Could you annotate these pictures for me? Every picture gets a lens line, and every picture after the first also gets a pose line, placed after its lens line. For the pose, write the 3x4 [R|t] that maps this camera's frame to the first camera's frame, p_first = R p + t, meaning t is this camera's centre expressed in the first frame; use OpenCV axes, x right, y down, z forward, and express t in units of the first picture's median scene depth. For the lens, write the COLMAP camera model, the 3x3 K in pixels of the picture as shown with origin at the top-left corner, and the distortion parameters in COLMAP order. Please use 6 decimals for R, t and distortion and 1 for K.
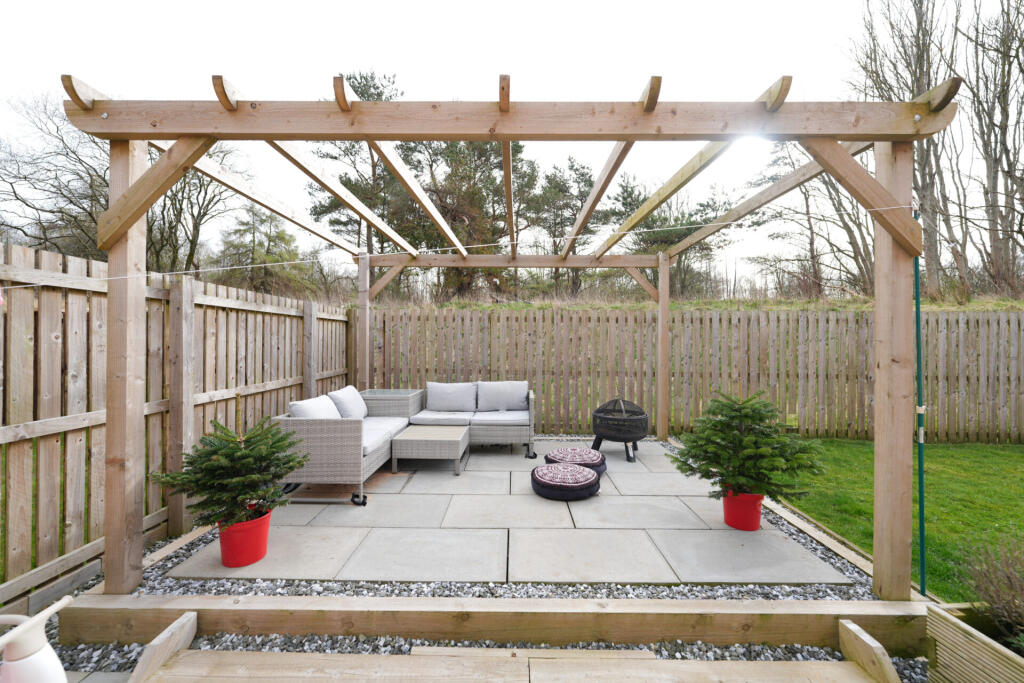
lens RADIAL K [[409.0, 0, 512.0], [0, 409.0, 341.5], [0, 0, 1]] dist [-0.000691, 0.000097]
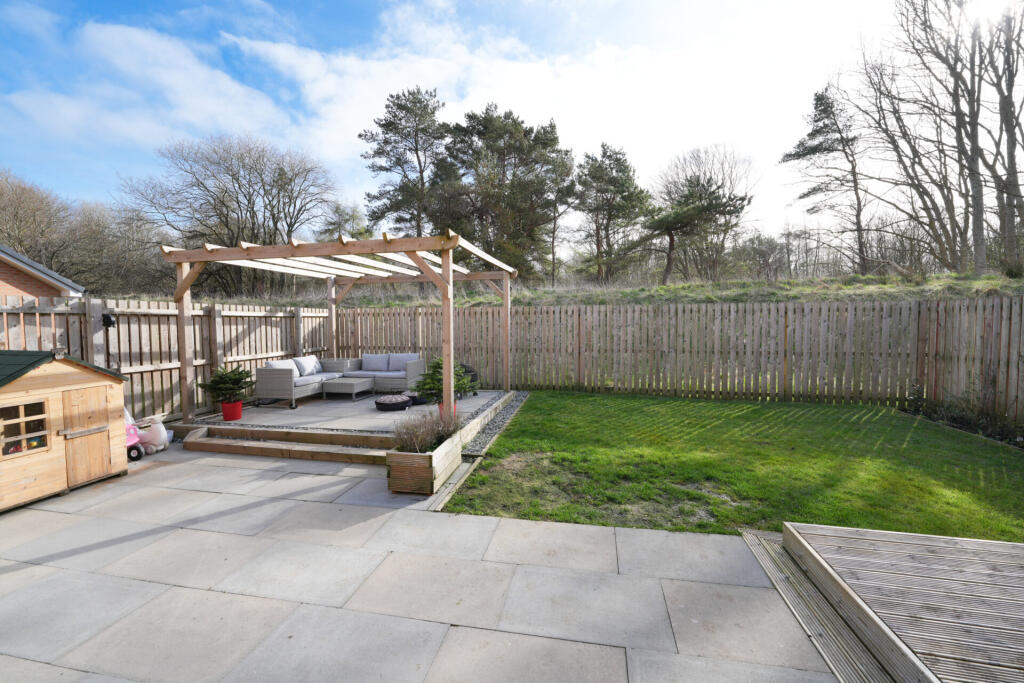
lens RADIAL K [[409.0, 0, 512.0], [0, 409.0, 341.5], [0, 0, 1]] dist [-0.000691, 0.000097]
pose [[0.980508, -0.004023, -0.196438, 0.449594], [0.013500, 0.998807, 0.046928, -0.013931], [0.196015, -0.048665, 0.979393, -0.326388]]
